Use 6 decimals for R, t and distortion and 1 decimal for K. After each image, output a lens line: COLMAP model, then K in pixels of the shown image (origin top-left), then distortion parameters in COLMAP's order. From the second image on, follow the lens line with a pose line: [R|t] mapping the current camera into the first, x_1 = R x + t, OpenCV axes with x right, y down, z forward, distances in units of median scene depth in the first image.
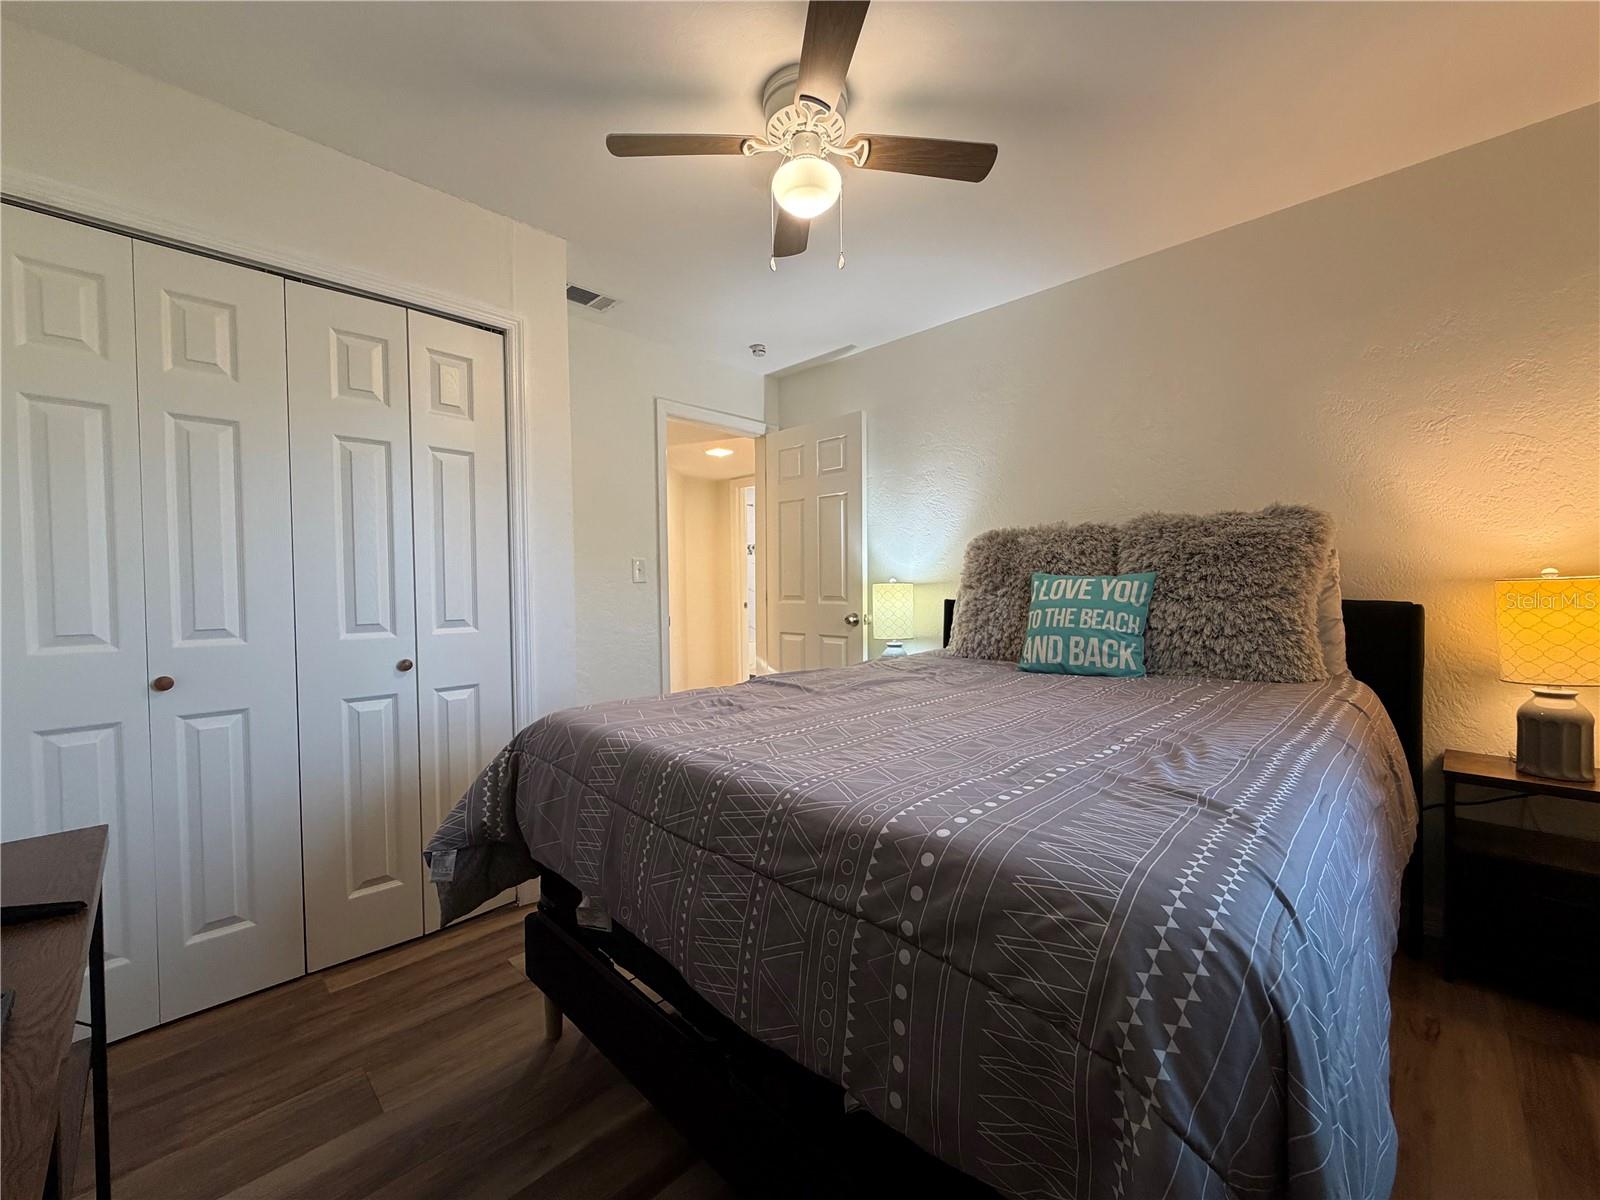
lens RADIAL K [[634.2, 0, 797.3], [0, 634.2, 597.9], [0, 0, 1]] dist [-0.000787, -0.000014]
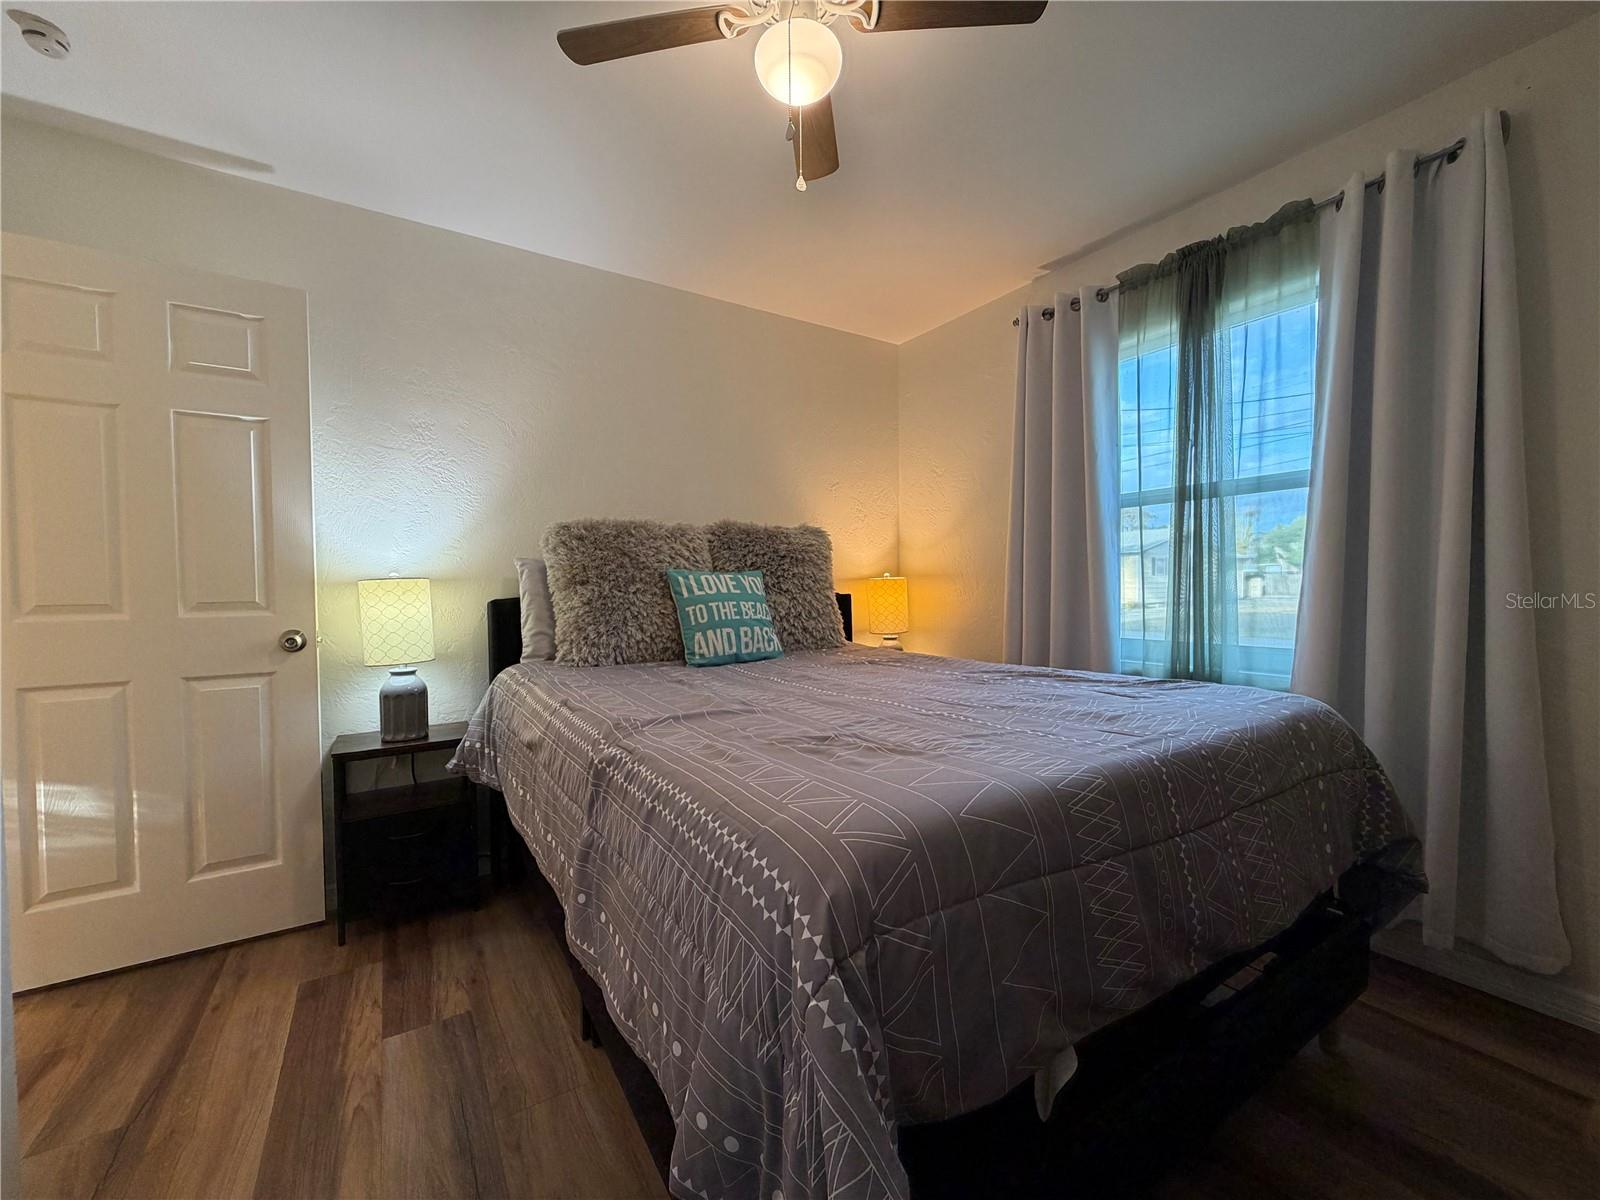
lens RADIAL K [[634.2, 0, 795.2], [0, 634.2, 599.2], [0, 0, 1]] dist [-0.000787, -0.000014]
pose [[0.221926, -0.012433, 0.974984, -0.589462], [0.030366, 0.999522, 0.005834, 0.009515], [-0.974590, 0.028312, 0.222198, 0.659964]]
